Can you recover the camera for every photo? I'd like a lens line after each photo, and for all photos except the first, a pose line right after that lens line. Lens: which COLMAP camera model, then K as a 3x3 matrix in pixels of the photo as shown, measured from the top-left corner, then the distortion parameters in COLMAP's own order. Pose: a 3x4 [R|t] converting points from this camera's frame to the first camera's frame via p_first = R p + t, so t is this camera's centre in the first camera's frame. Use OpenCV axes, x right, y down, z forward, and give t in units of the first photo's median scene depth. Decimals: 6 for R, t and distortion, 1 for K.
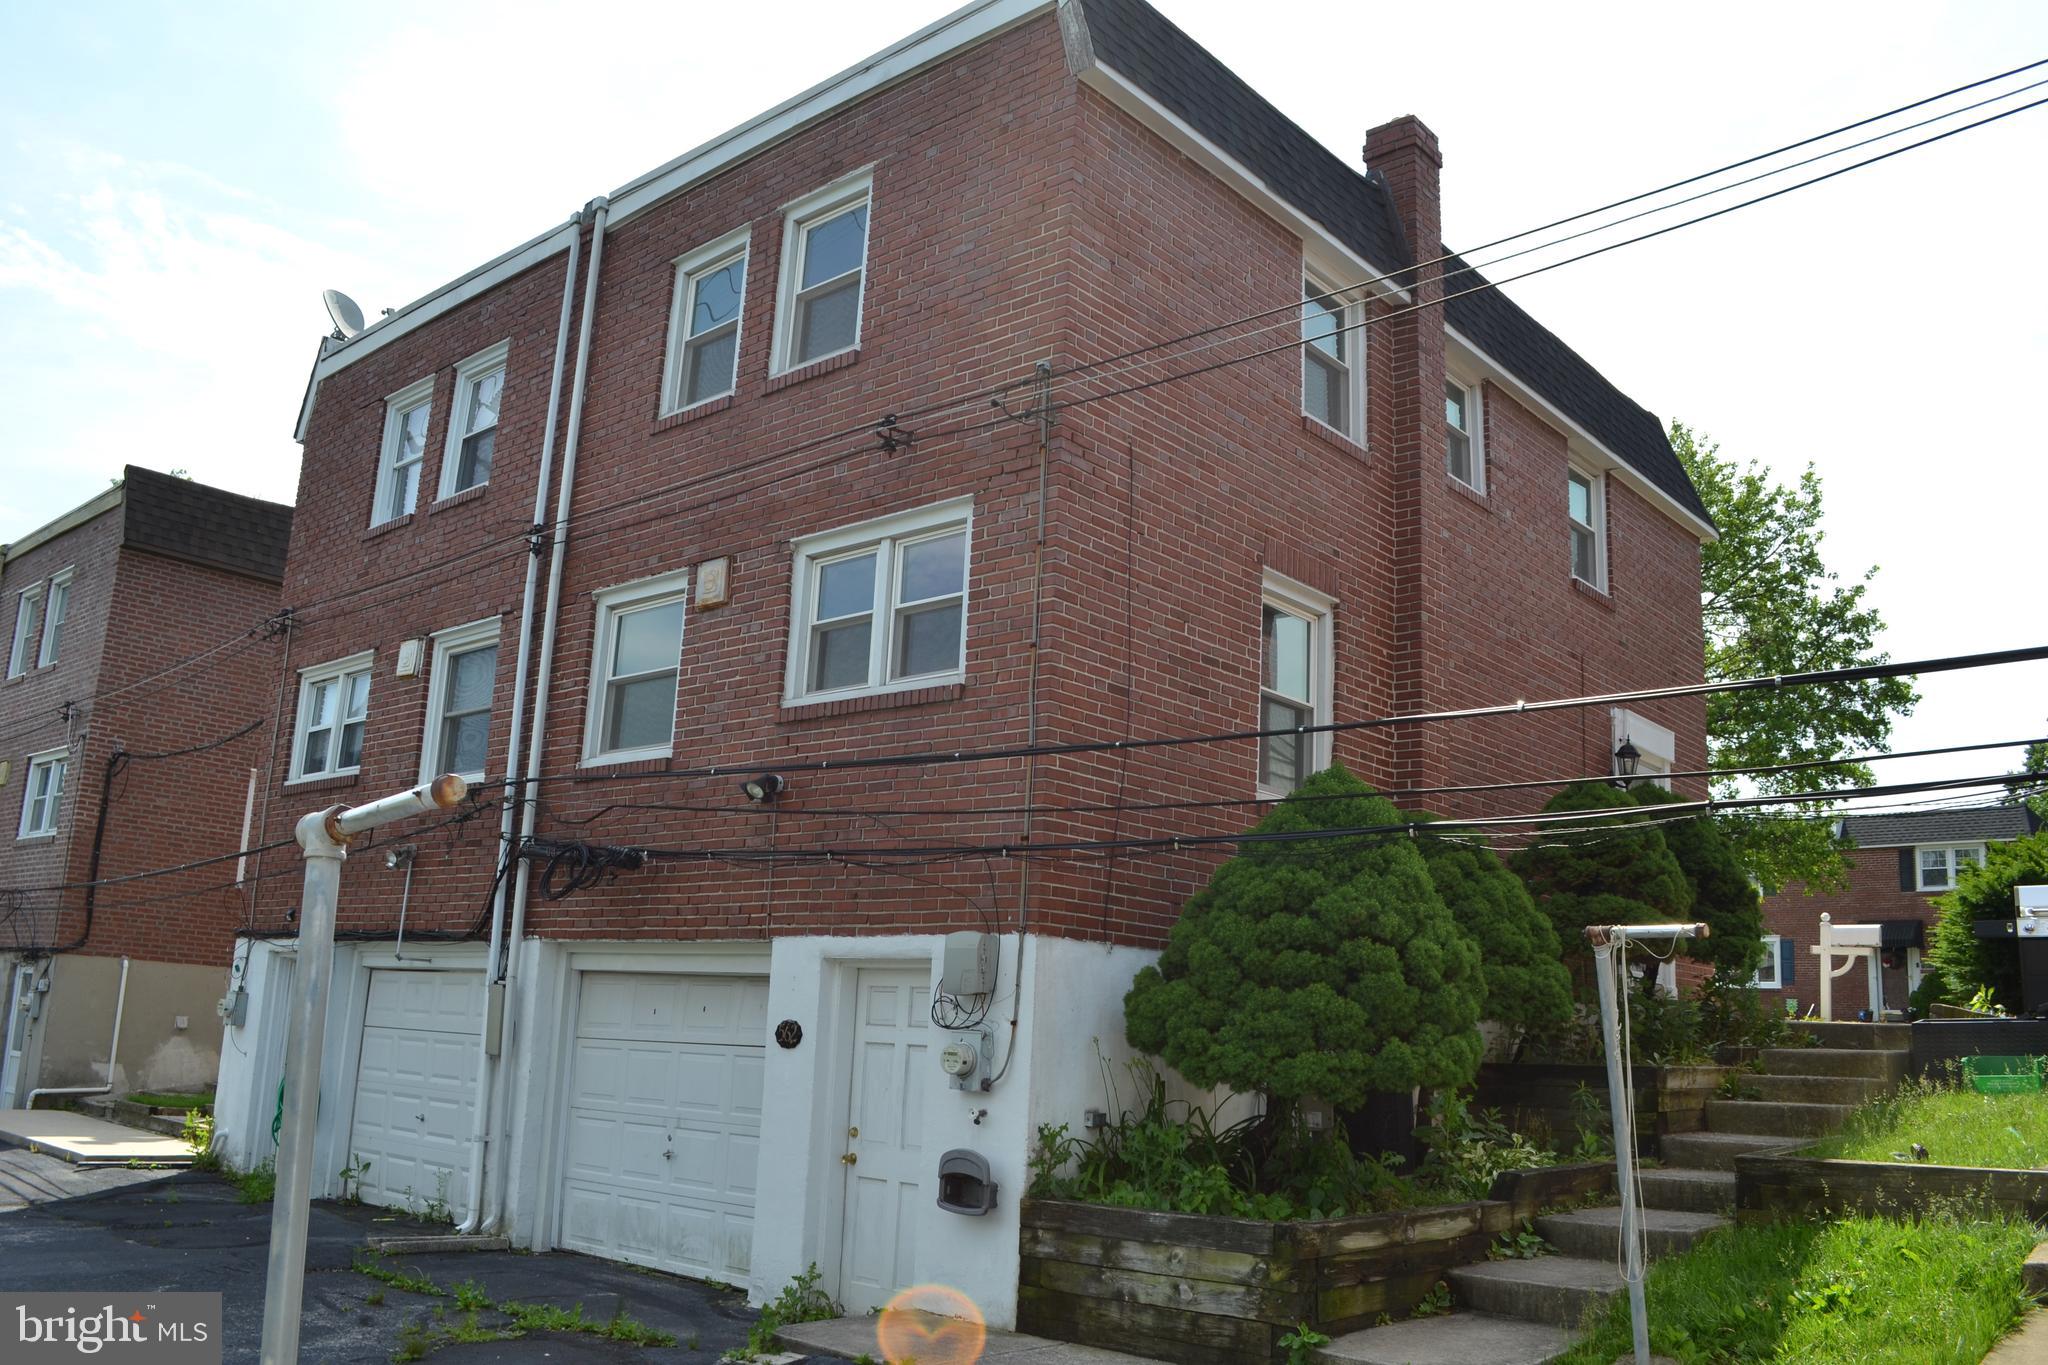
lens RADIAL K [[1638.7, 0, 1007.4], [0, 1638.7, 701.2], [0, 0, 1]] dist [-0.088031, 0.016483]
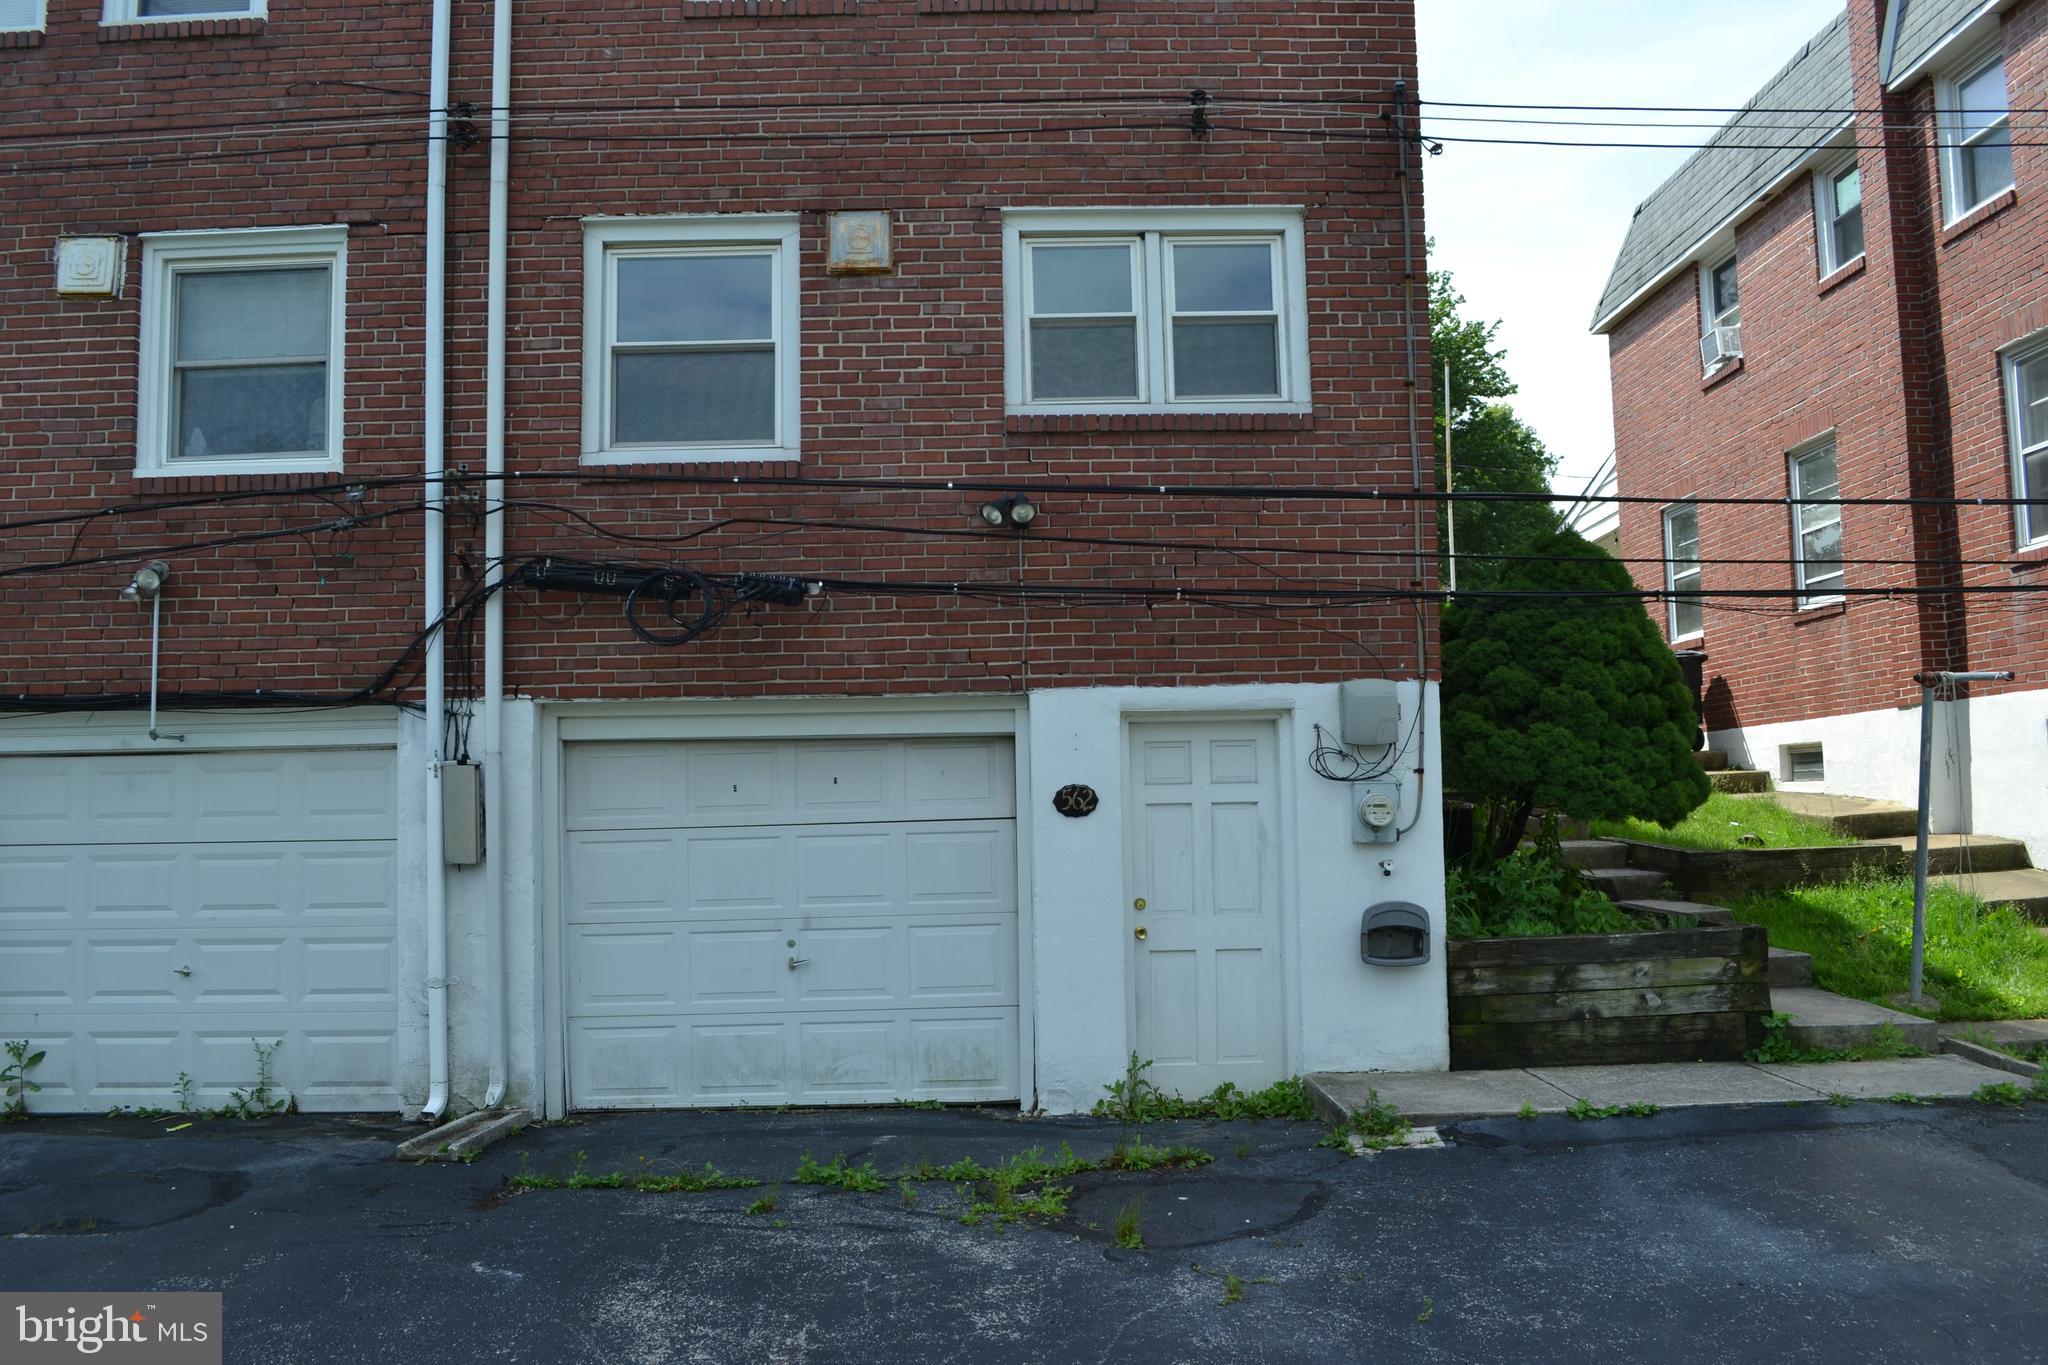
lens RADIAL K [[1638.7, 0, 1011.1], [0, 1638.7, 704.2], [0, 0, 1]] dist [-0.088031, 0.016483]
pose [[0.735093, -0.017846, 0.677731, -0.671891], [-0.085397, 0.989254, 0.118674, 0.048943], [-0.672566, -0.145112, 0.725670, 0.364328]]
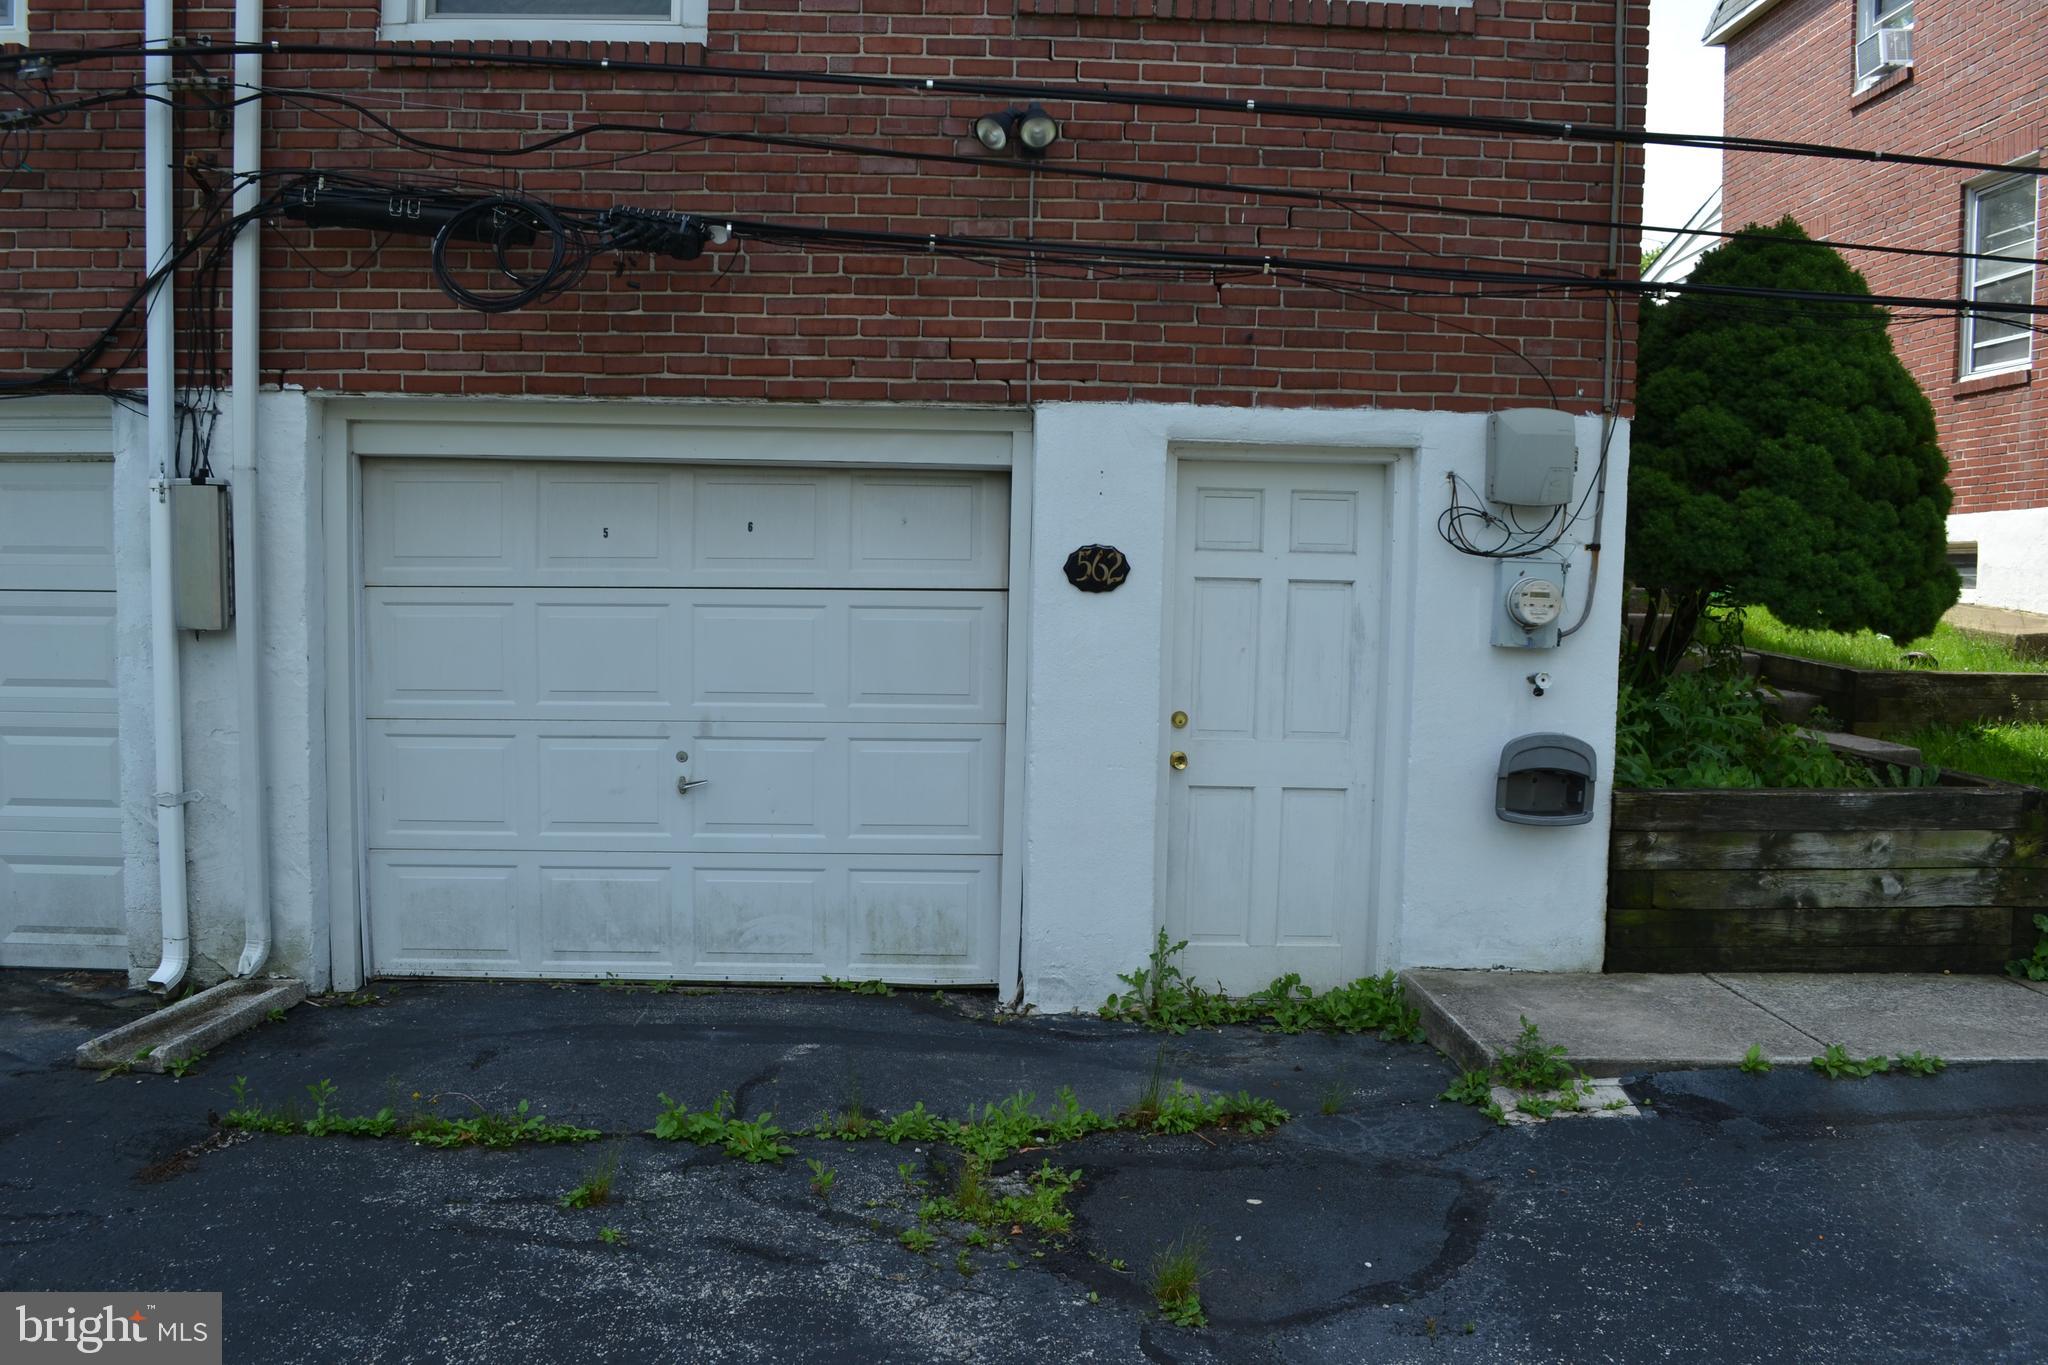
lens RADIAL K [[1638.7, 0, 1006.4], [0, 1638.7, 708.2], [0, 0, 1]] dist [-0.088031, 0.016483]
pose [[0.728835, -0.086081, 0.679256, -0.510015], [-0.125933, 0.958287, 0.256568, 0.094614], [-0.673008, -0.272537, 0.687593, 0.542864]]
